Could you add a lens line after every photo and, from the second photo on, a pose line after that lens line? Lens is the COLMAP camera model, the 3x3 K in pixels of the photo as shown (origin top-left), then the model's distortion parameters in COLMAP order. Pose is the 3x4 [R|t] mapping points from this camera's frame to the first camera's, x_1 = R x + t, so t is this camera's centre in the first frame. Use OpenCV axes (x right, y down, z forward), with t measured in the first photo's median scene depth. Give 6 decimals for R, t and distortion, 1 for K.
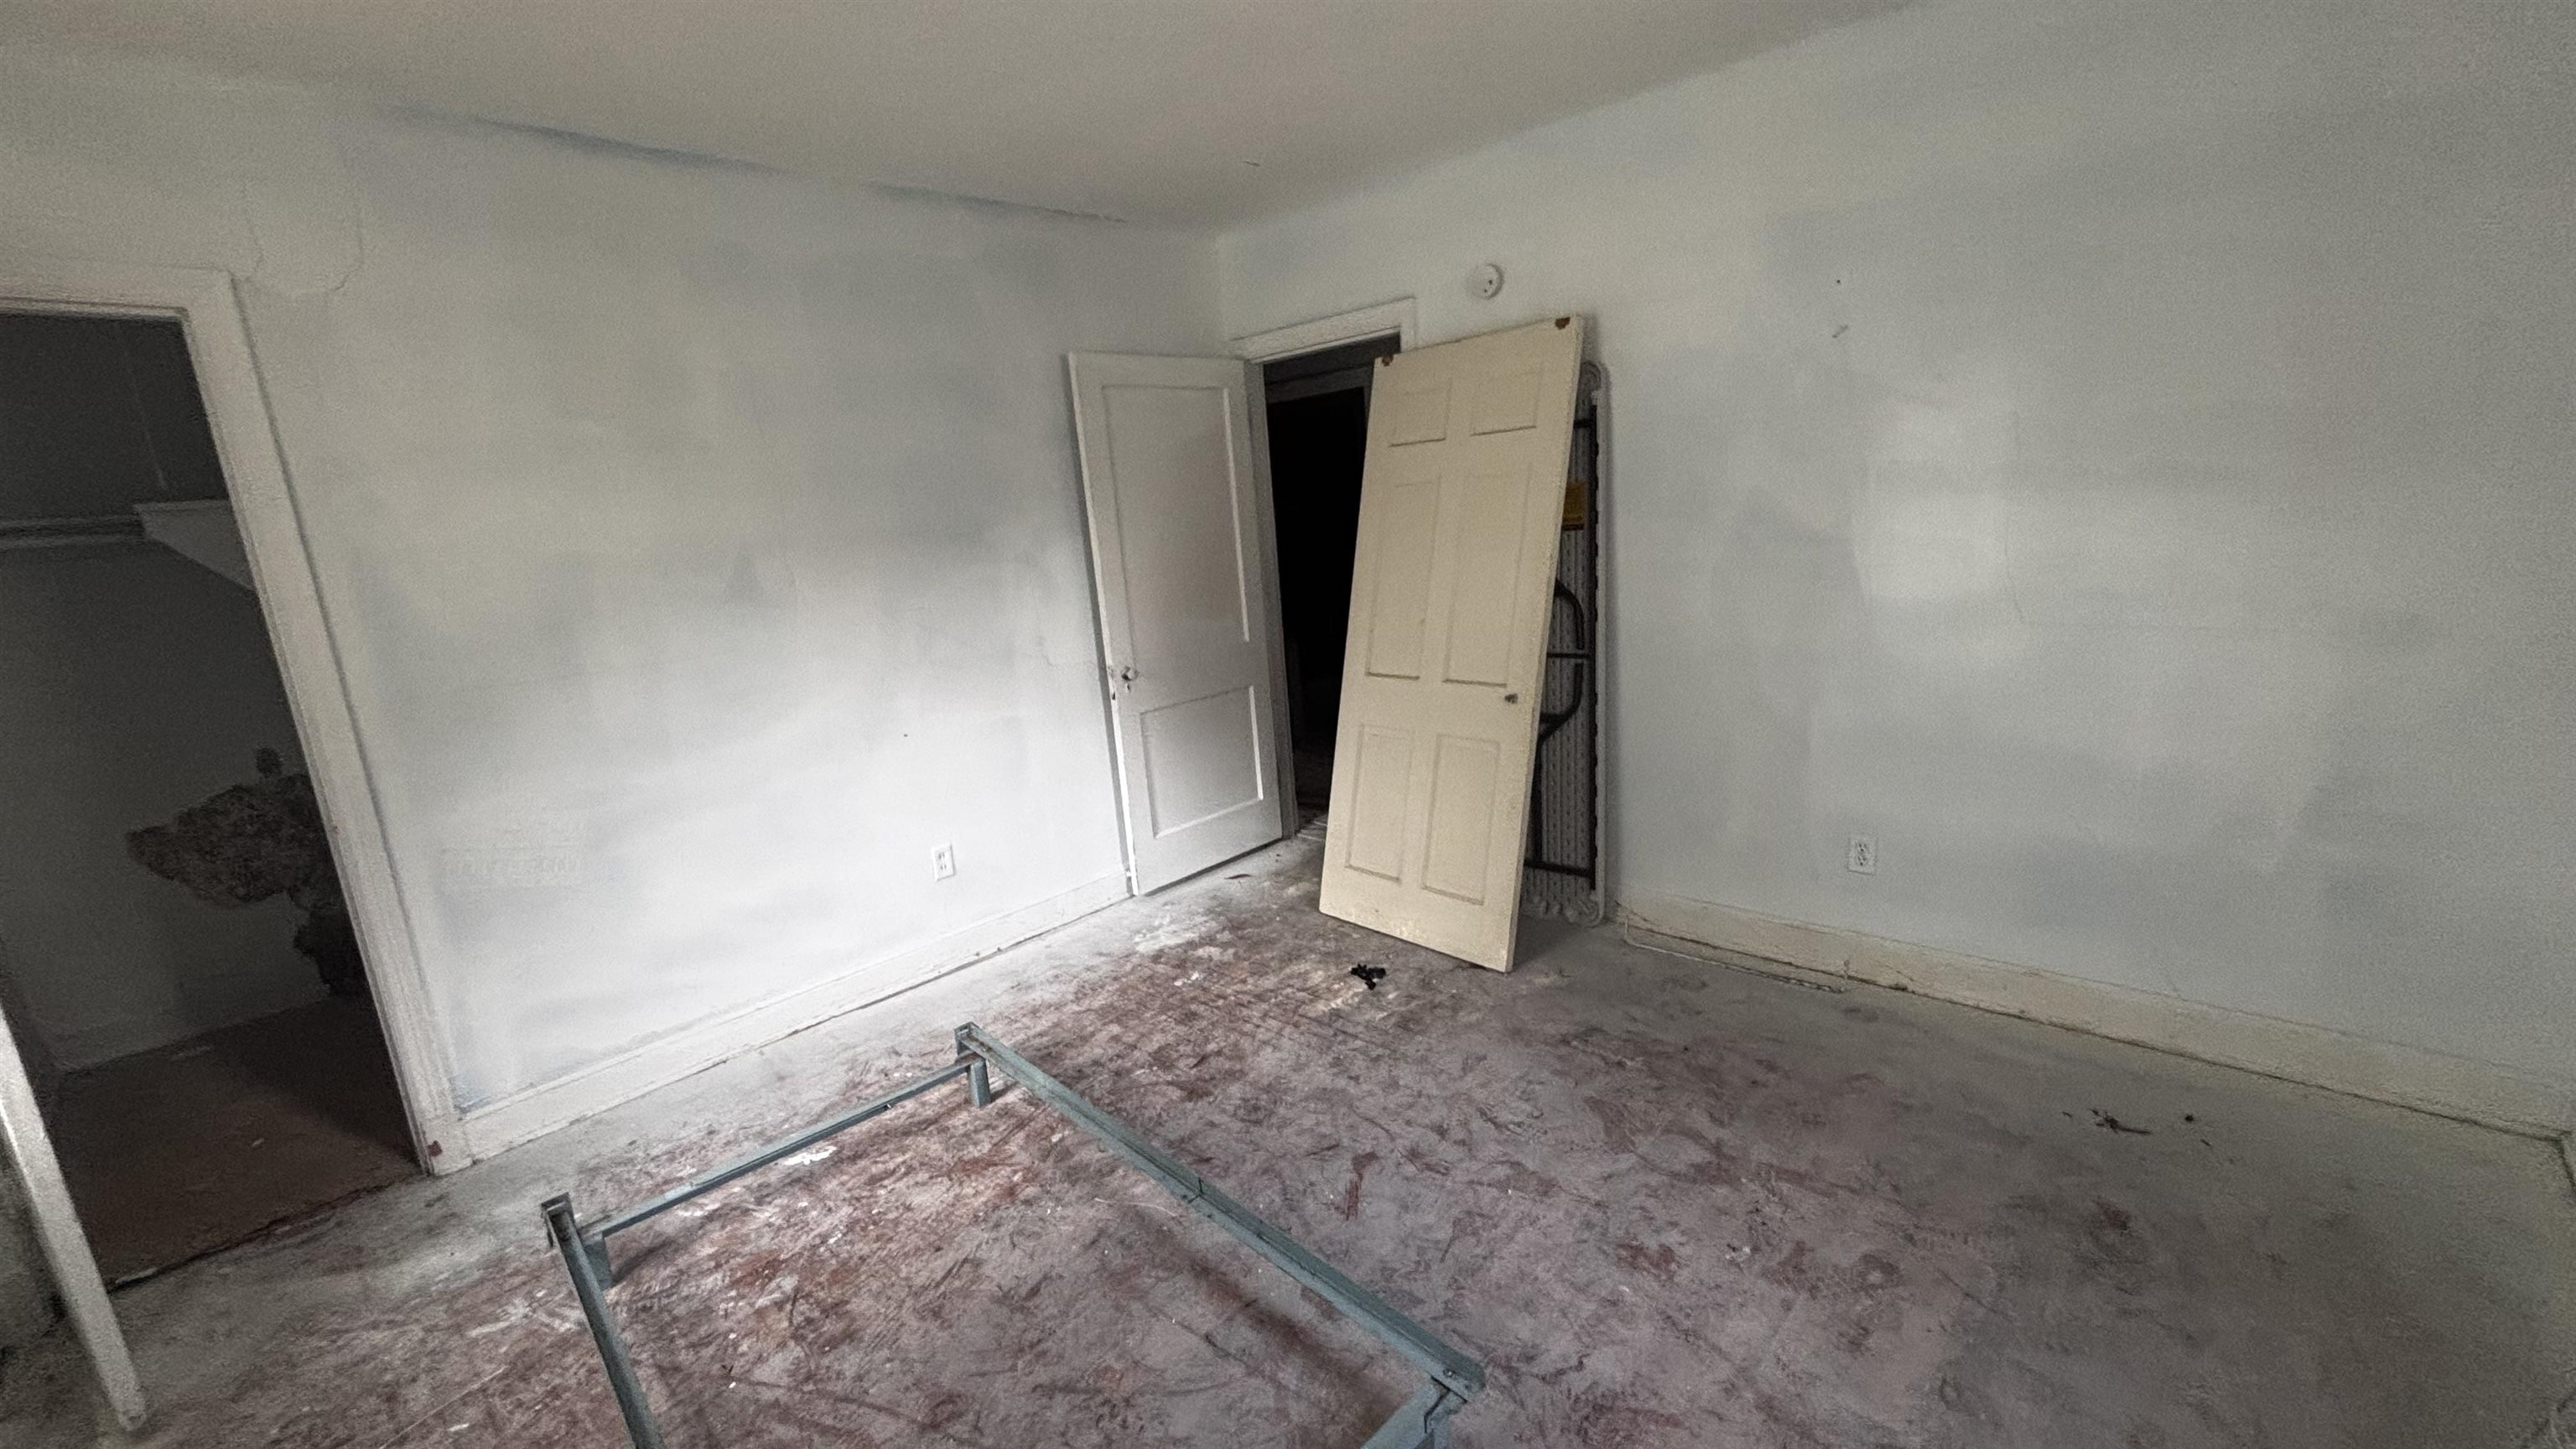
lens RADIAL K [[1037.7, 0, 1292.3], [0, 1037.7, 716.5], [0, 0, 1]] dist [-0.002713, -0.000466]
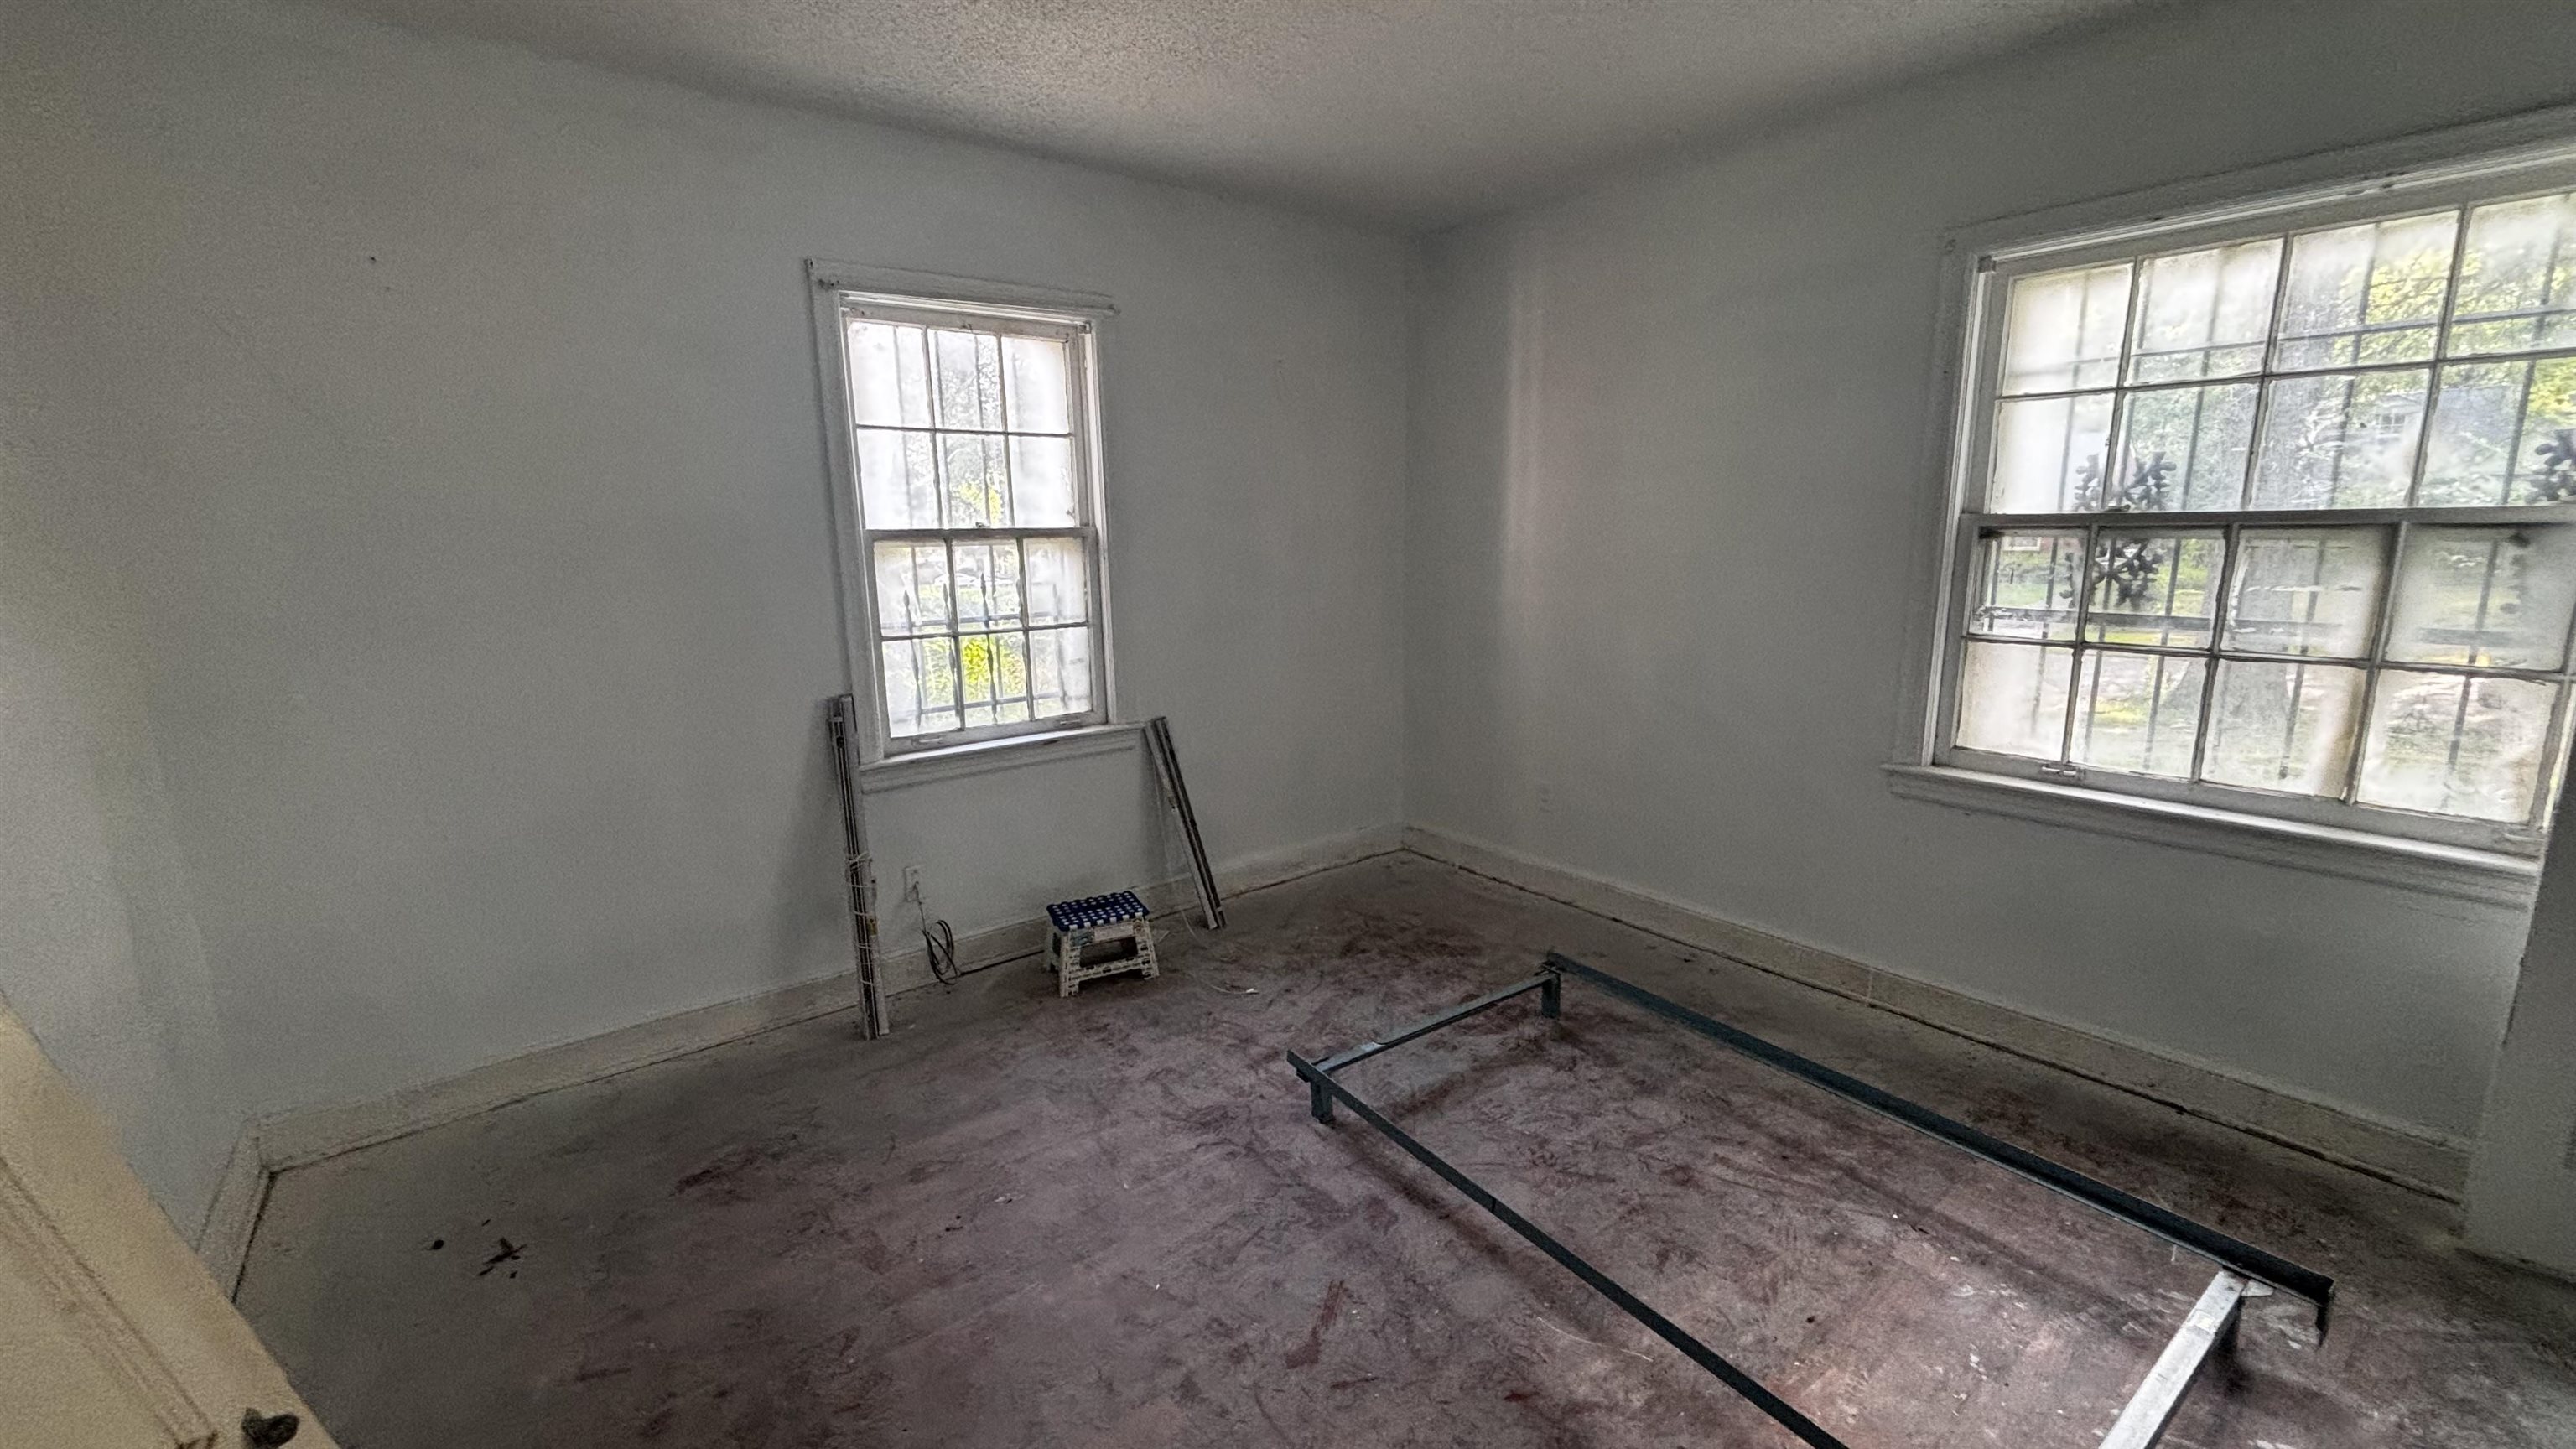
lens RADIAL K [[1037.7, 0, 1275.4], [0, 1037.7, 734.4], [0, 0, 1]] dist [-0.002713, -0.000466]
pose [[-0.982608, 0.053760, 0.177740, -0.072273], [0.120140, 0.913901, 0.387752, -0.298440], [-0.141591, 0.402362, -0.904465, 1.504327]]
